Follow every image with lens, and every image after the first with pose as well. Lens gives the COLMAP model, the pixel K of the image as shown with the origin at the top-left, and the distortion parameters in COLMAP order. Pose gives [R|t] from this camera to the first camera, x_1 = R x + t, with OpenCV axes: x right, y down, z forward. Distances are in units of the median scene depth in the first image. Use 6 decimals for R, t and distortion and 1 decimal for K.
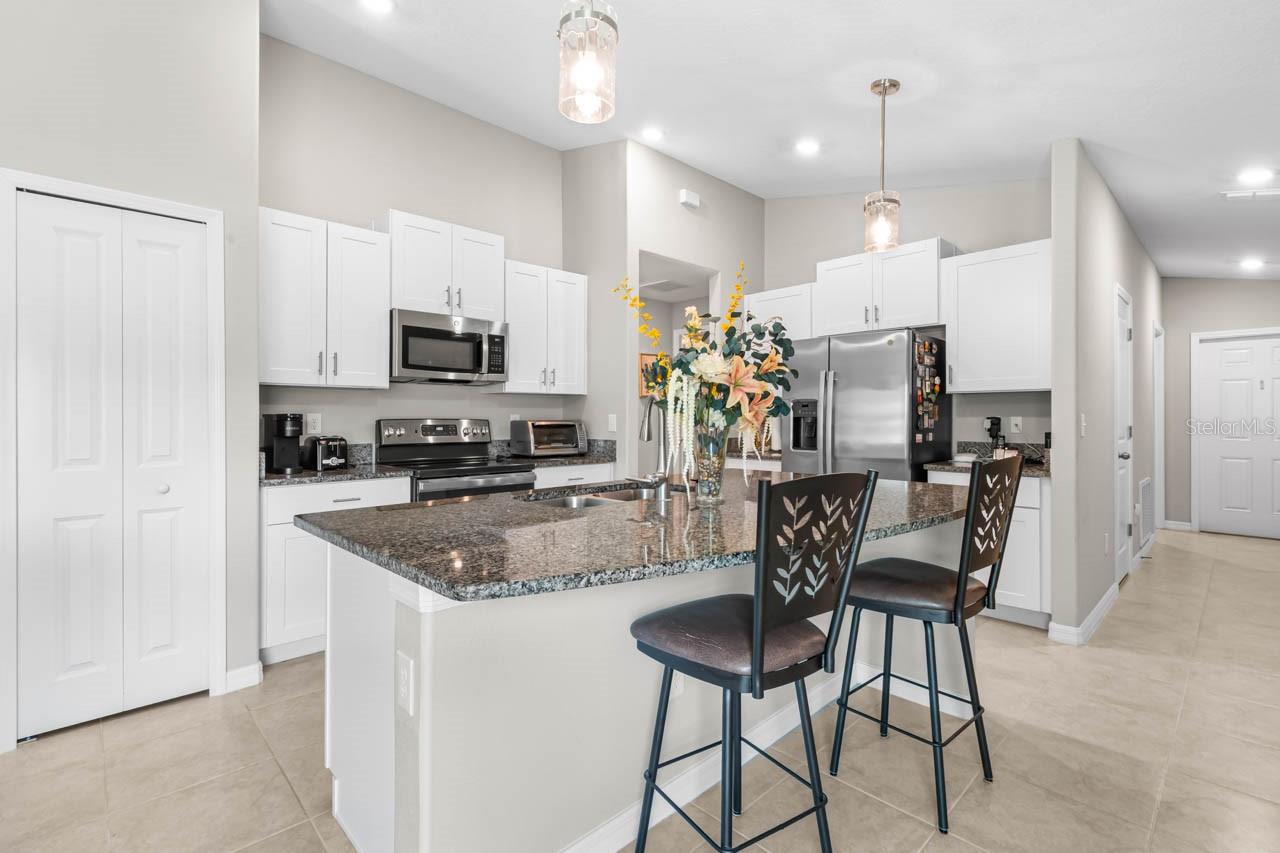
lens RADIAL K [[590.0, 0, 644.5], [0, 590.0, 420.0], [0, 0, 1]] dist [0.000340, -0.000414]
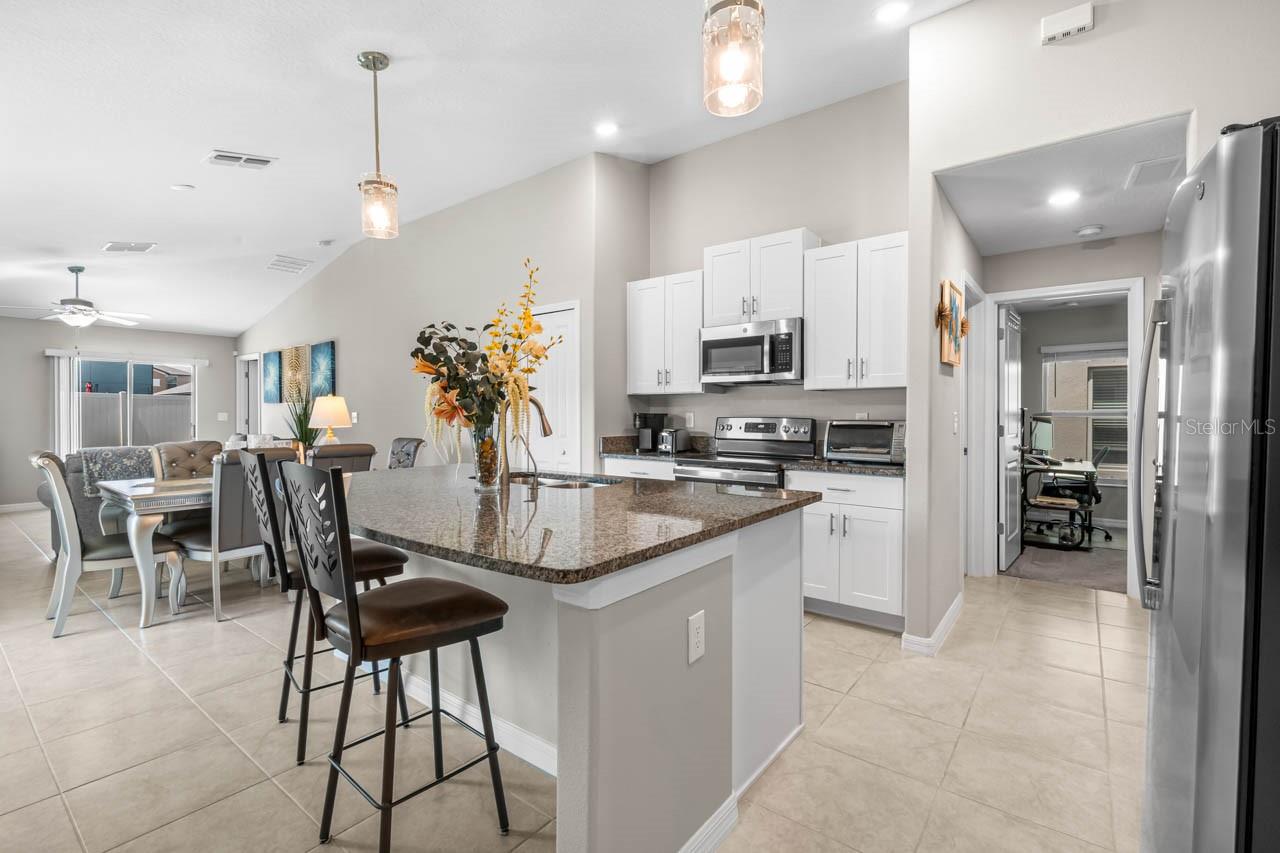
lens RADIAL K [[575.6, 0, 606.1], [0, 575.6, 411.7], [0, 0, 1]] dist [0.041819, -0.000117]
pose [[0.111262, -0.009371, -0.993747, 0.674805], [-0.008883, 0.999906, -0.010424, 0.001522], [0.993751, 0.009987, 0.111168, 0.588582]]
